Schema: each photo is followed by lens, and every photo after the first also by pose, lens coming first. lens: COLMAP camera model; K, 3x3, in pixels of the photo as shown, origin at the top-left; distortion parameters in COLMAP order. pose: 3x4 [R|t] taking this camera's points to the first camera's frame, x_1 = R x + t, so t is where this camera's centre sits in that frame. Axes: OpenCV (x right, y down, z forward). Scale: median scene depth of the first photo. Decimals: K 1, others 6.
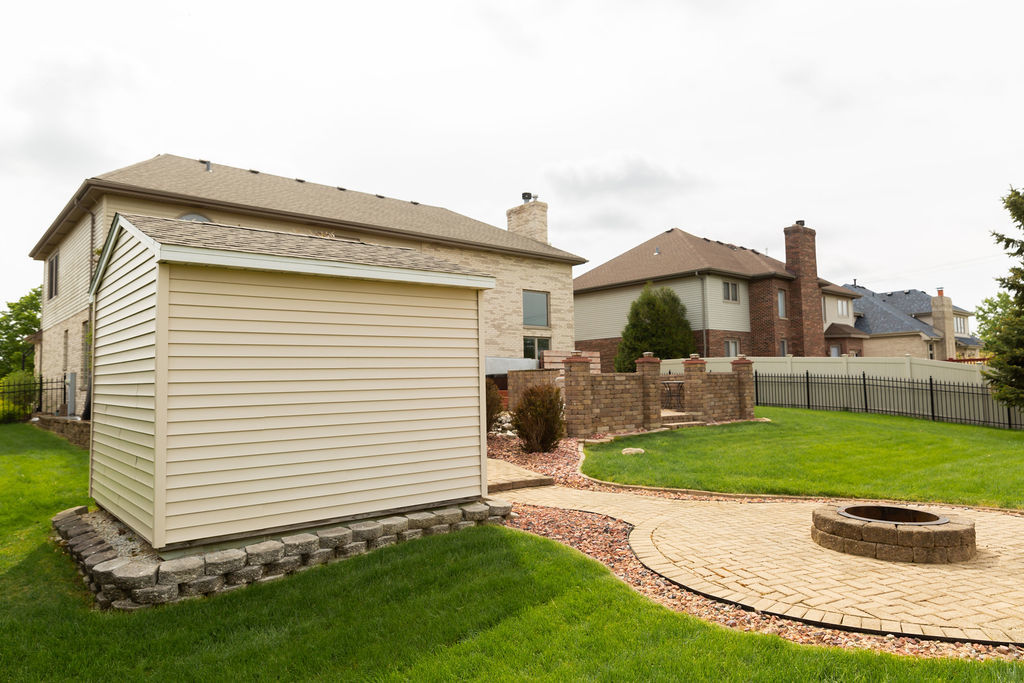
lens RADIAL K [[684.7, 0, 512.0], [0, 684.7, 337.8], [0, 0, 1]] dist [0.015091, -0.005488]
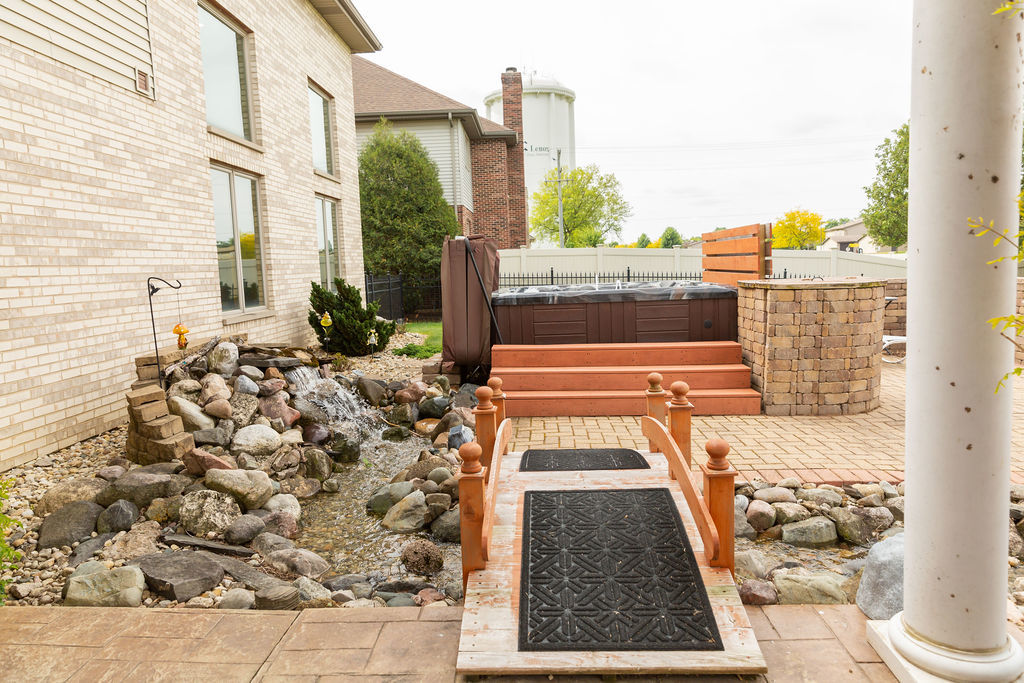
lens RADIAL K [[684.7, 0, 513.6], [0, 684.7, 338.8], [0, 0, 1]] dist [0.015091, -0.005488]
pose [[0.657789, -0.084886, 0.748403, -0.215298], [-0.037745, 0.988666, 0.145312, 0.019303], [-0.752256, -0.123833, 0.647130, 0.580621]]
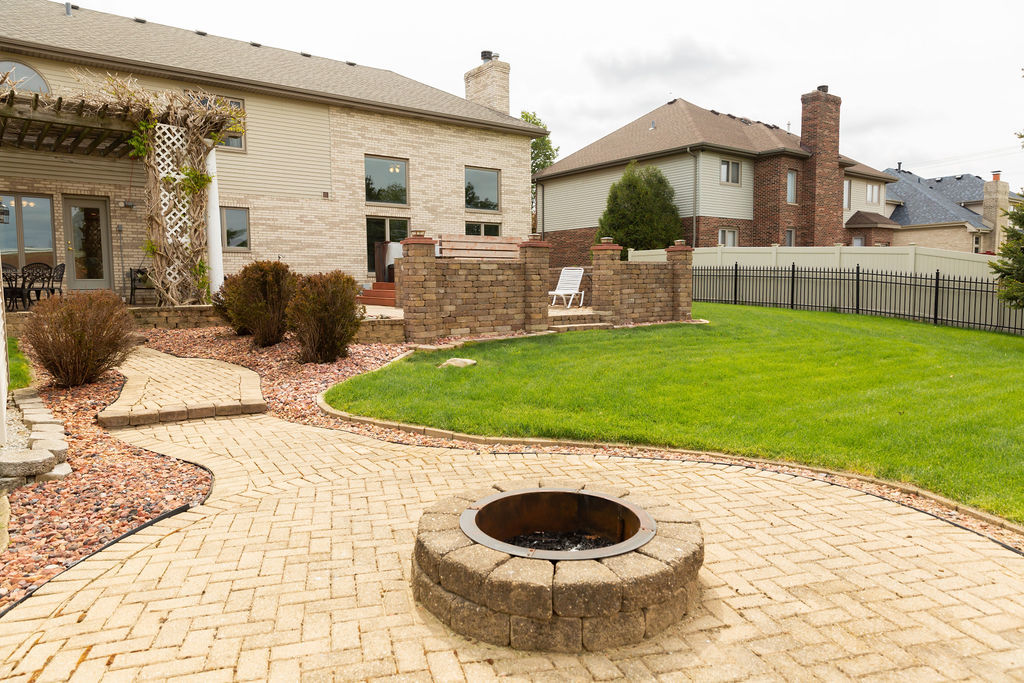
lens RADIAL K [[684.7, 0, 512.4], [0, 684.7, 340.9], [0, 0, 1]] dist [0.015091, -0.005488]
pose [[0.997793, 0.014772, -0.064736, 0.122173], [-0.004532, 0.987817, 0.155554, 0.011091], [0.066245, -0.154917, 0.985704, 0.116569]]
